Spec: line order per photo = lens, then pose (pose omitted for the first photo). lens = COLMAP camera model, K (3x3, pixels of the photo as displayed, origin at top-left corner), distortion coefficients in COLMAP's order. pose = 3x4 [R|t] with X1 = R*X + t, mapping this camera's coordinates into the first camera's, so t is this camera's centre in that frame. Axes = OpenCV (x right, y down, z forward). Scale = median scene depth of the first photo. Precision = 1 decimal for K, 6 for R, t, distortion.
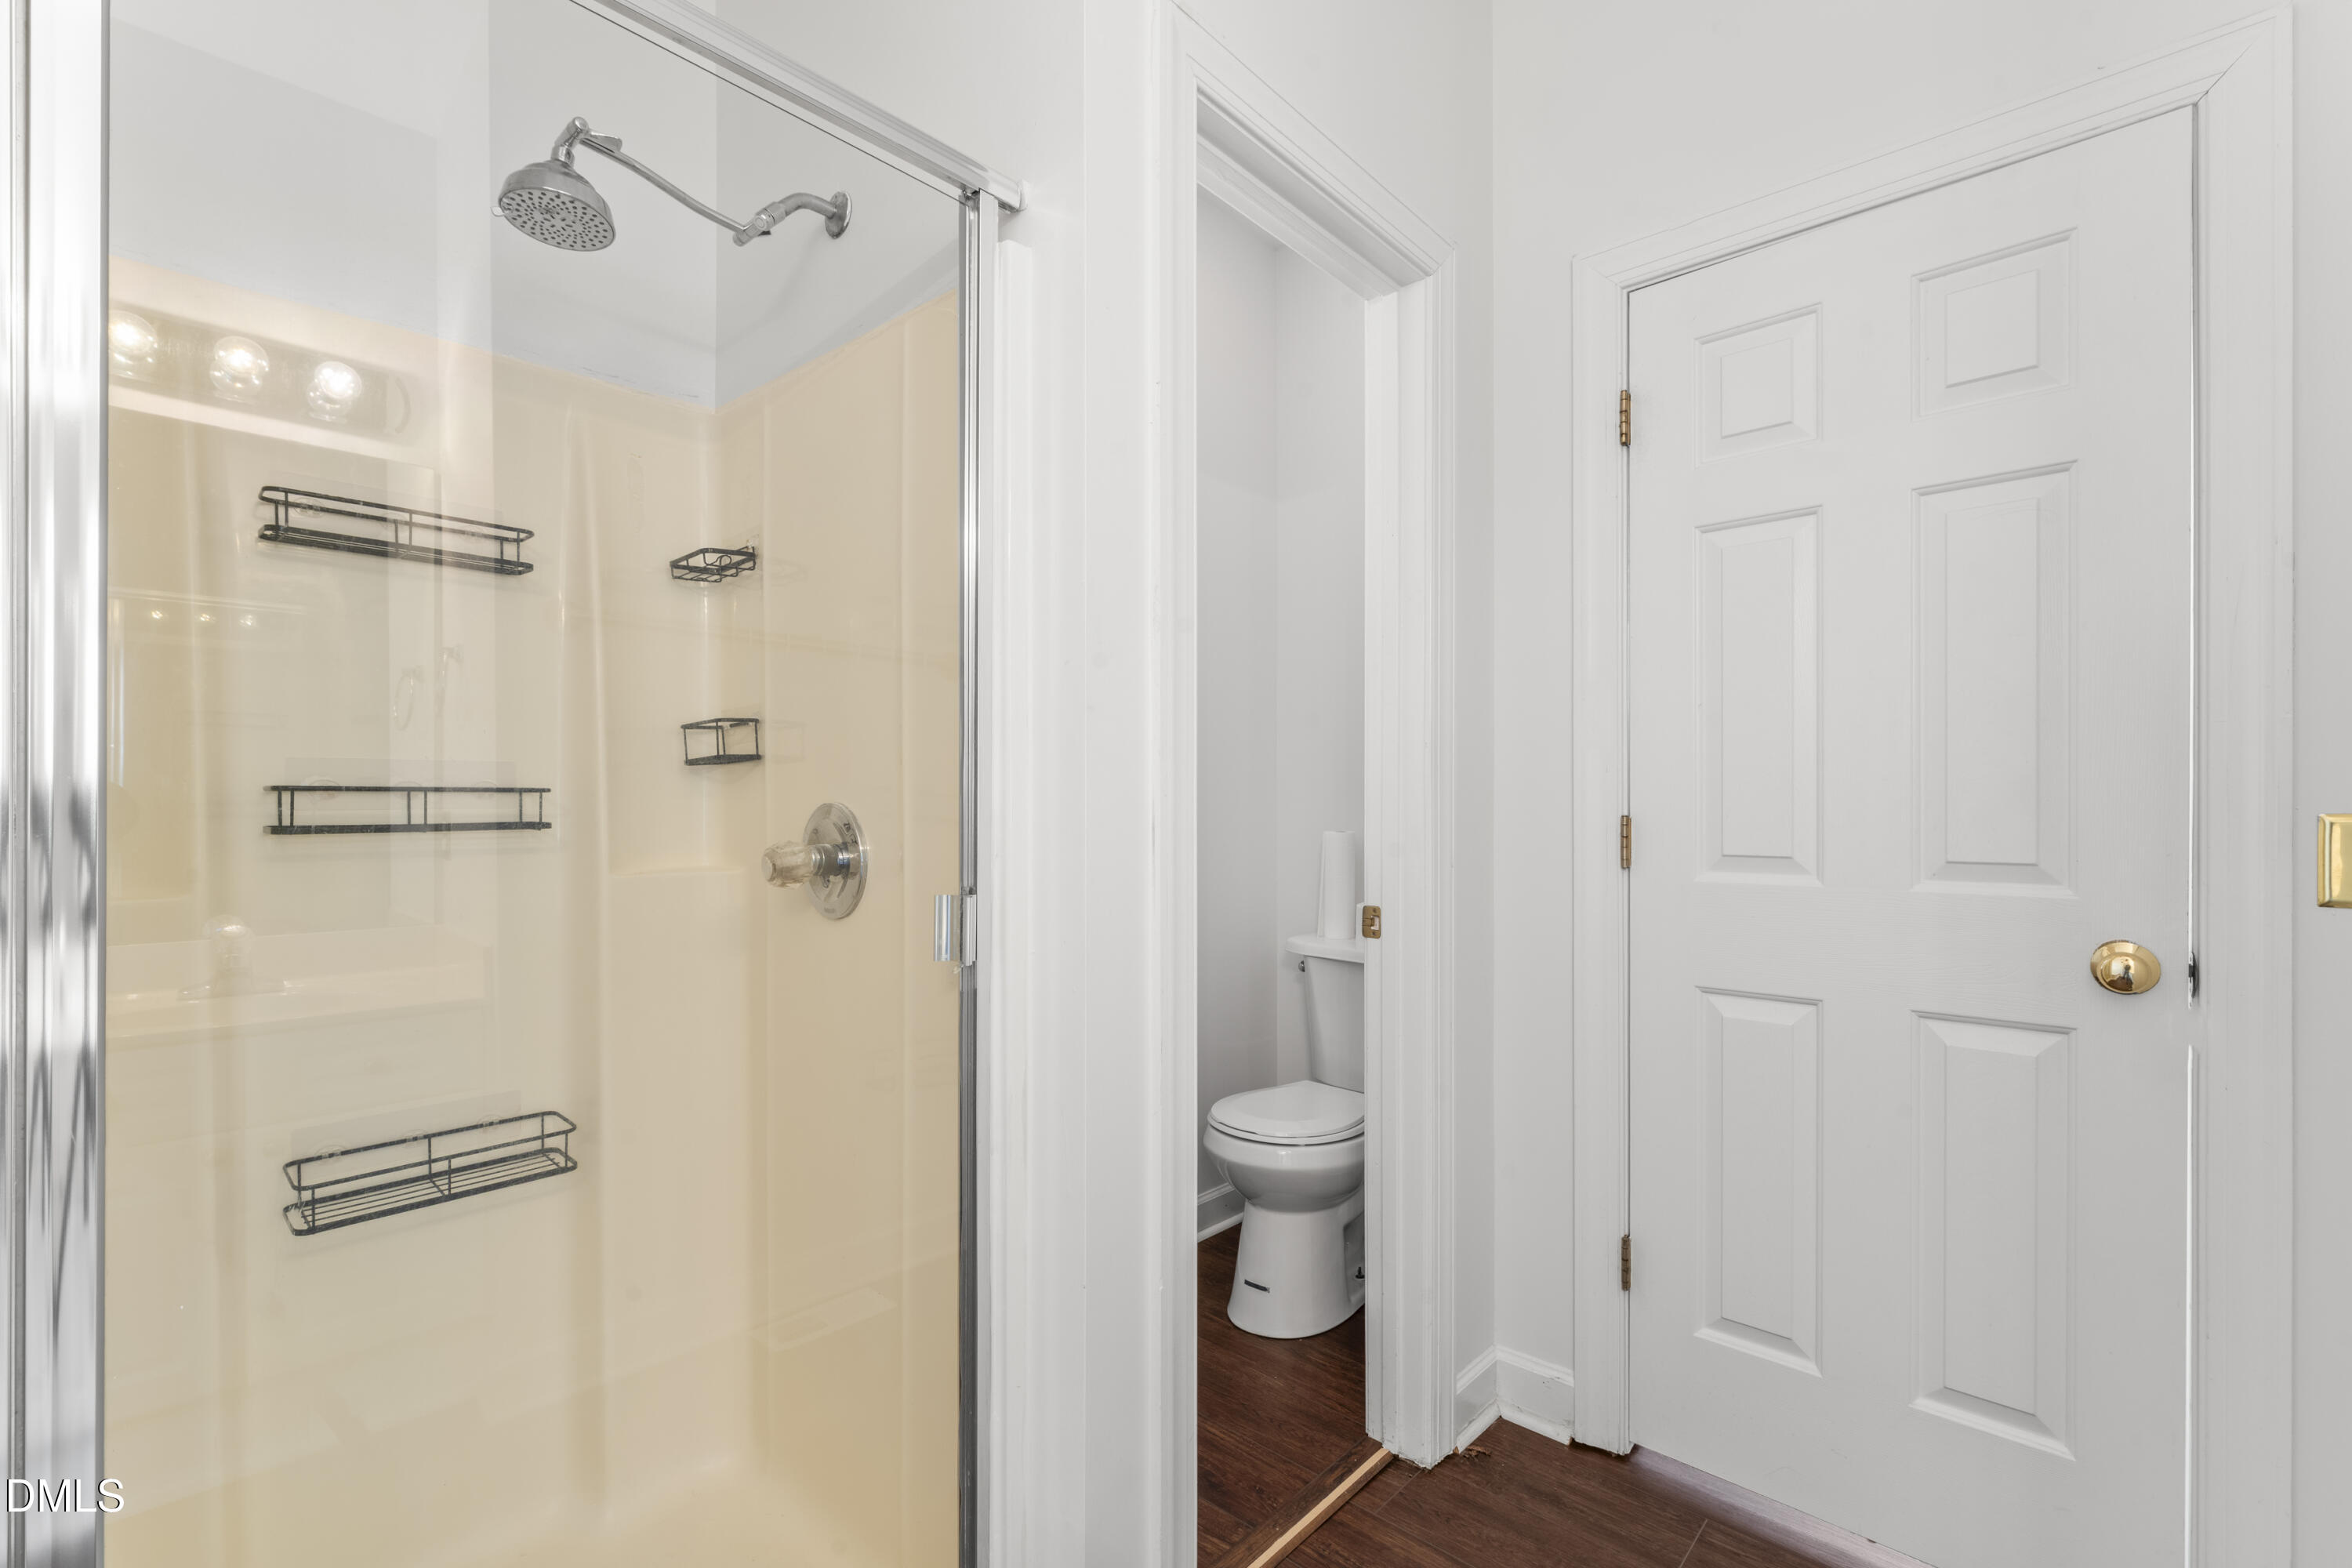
lens RADIAL K [[1023.1, 0, 1171.6], [0, 1023.1, 795.7], [0, 0, 1]] dist [-0.007283, -0.000601]
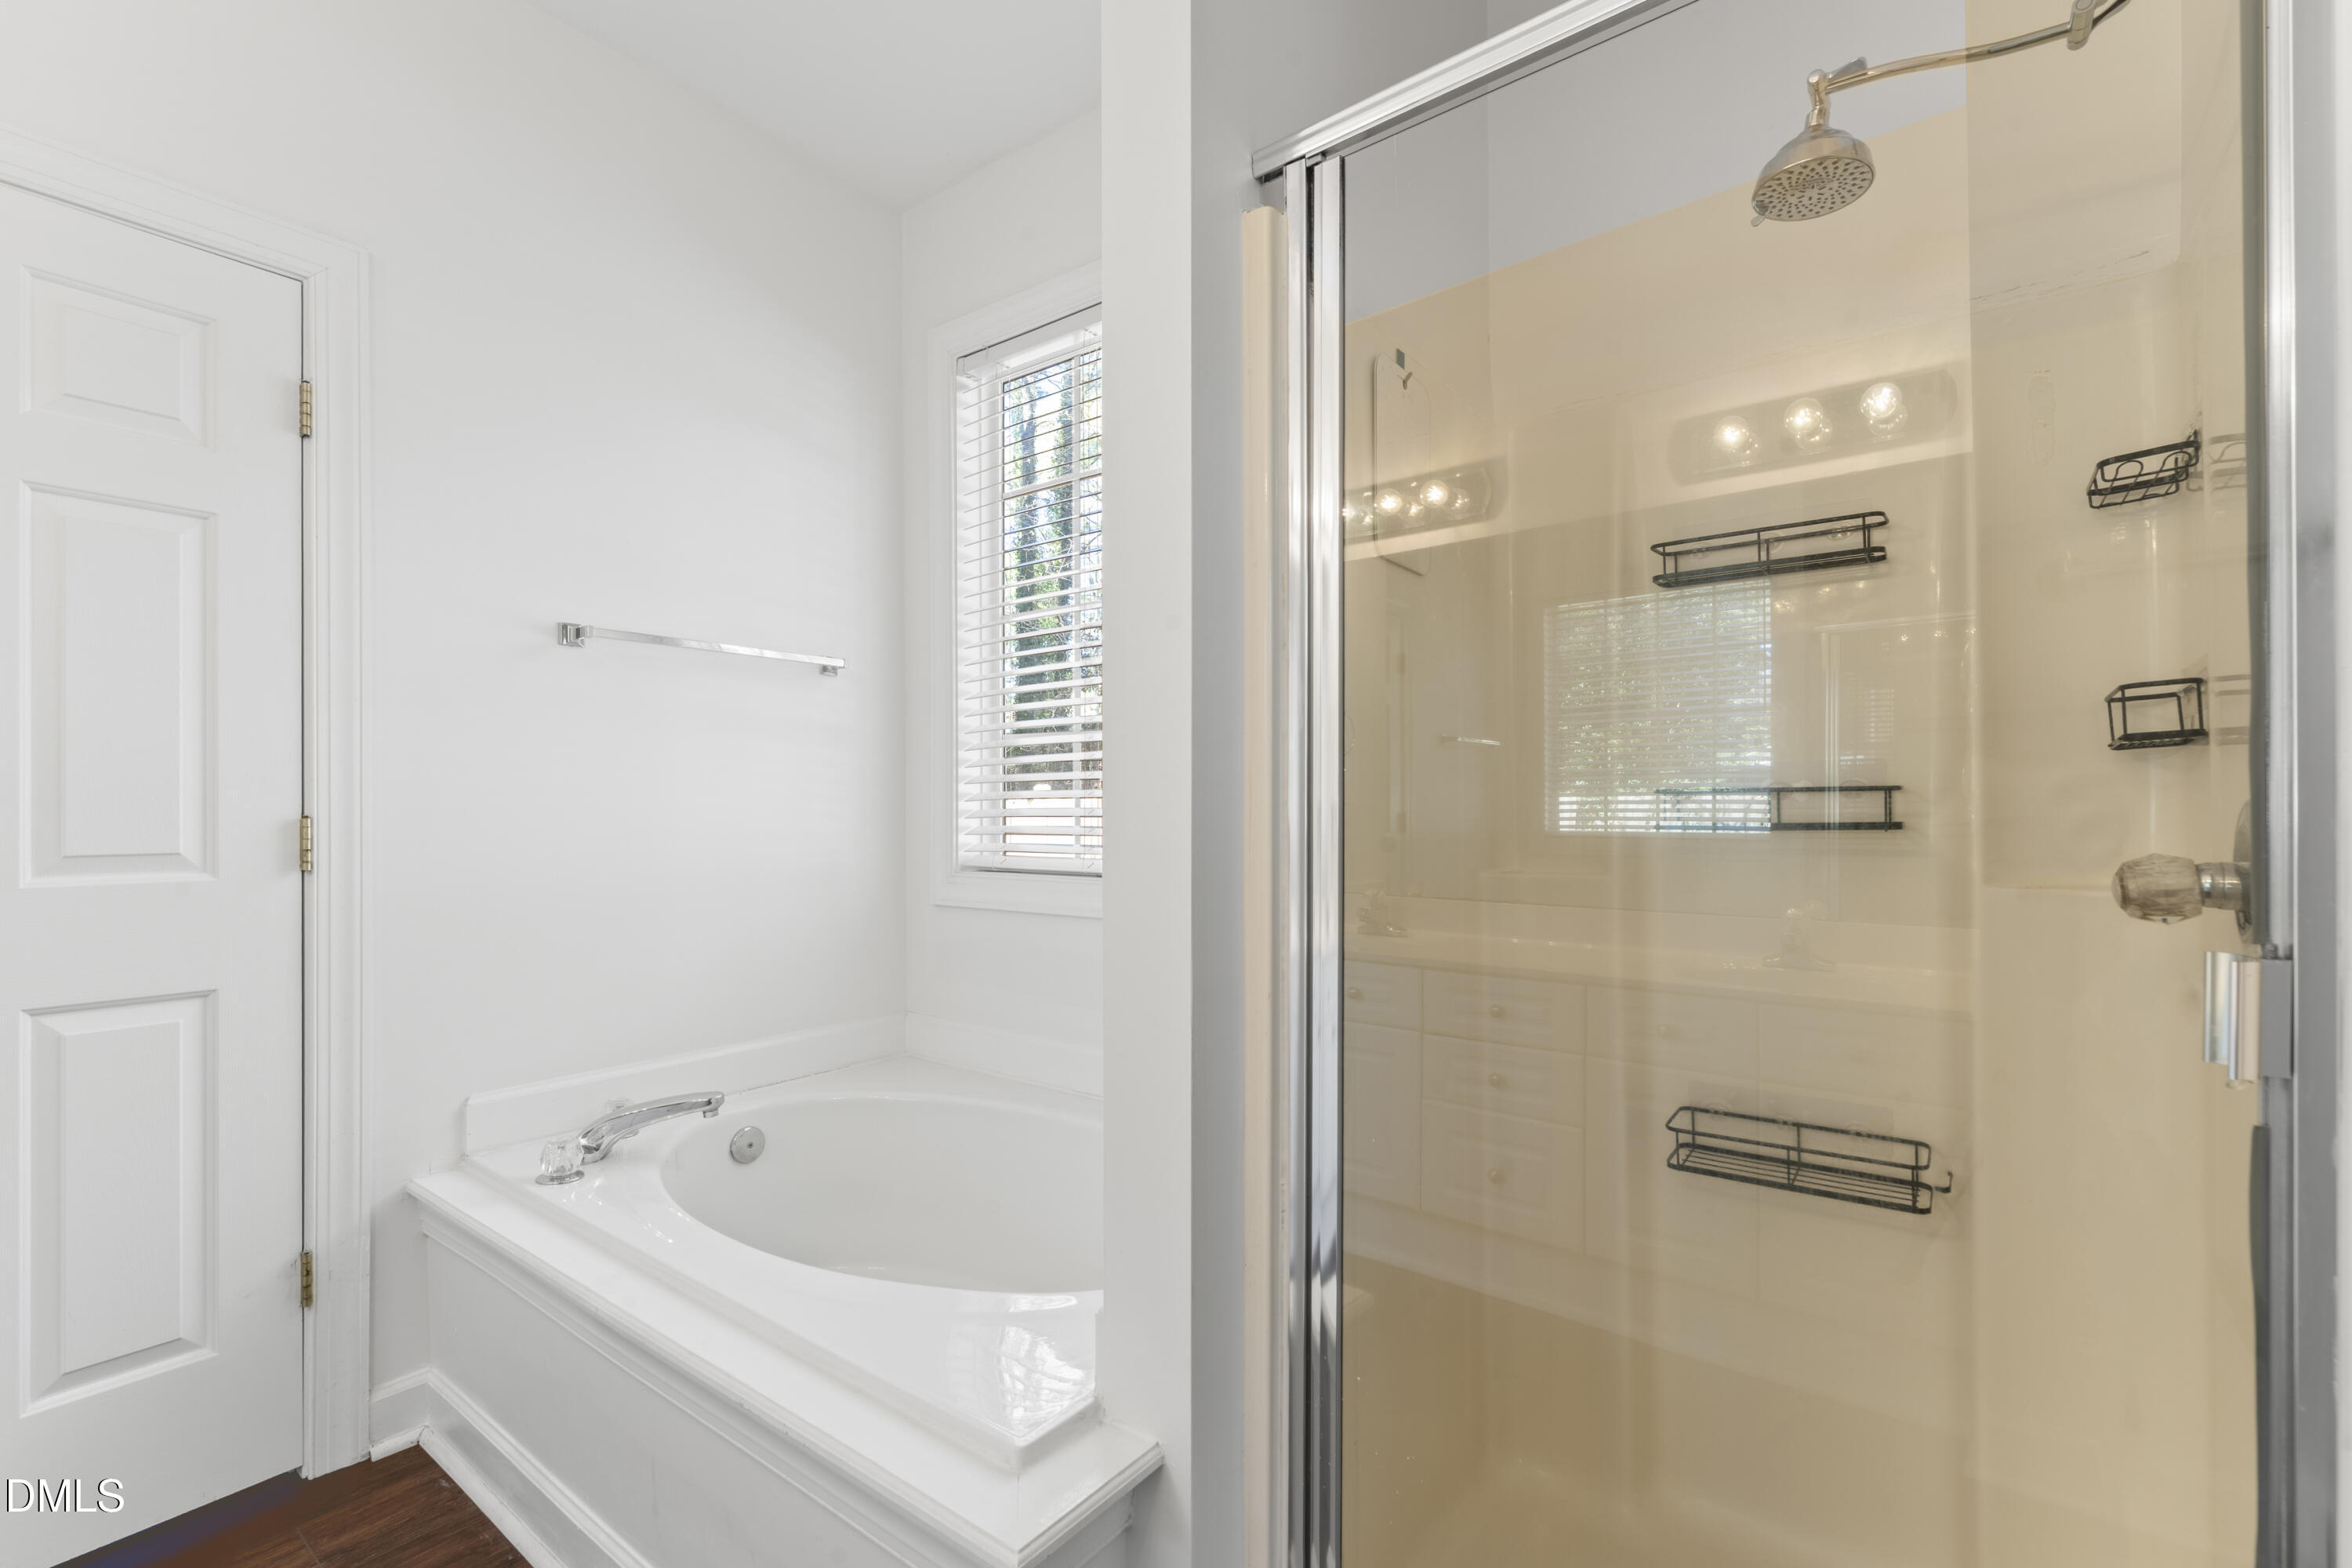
lens RADIAL K [[1023.1, 0, 1171.6], [0, 1023.1, 795.7], [0, 0, 1]] dist [-0.007283, -0.000601]
pose [[0.075732, -0.014544, -0.997022, 0.258561], [0.013967, 0.999811, -0.013524, 0.004687], [0.997030, -0.012901, 0.075920, 0.287895]]
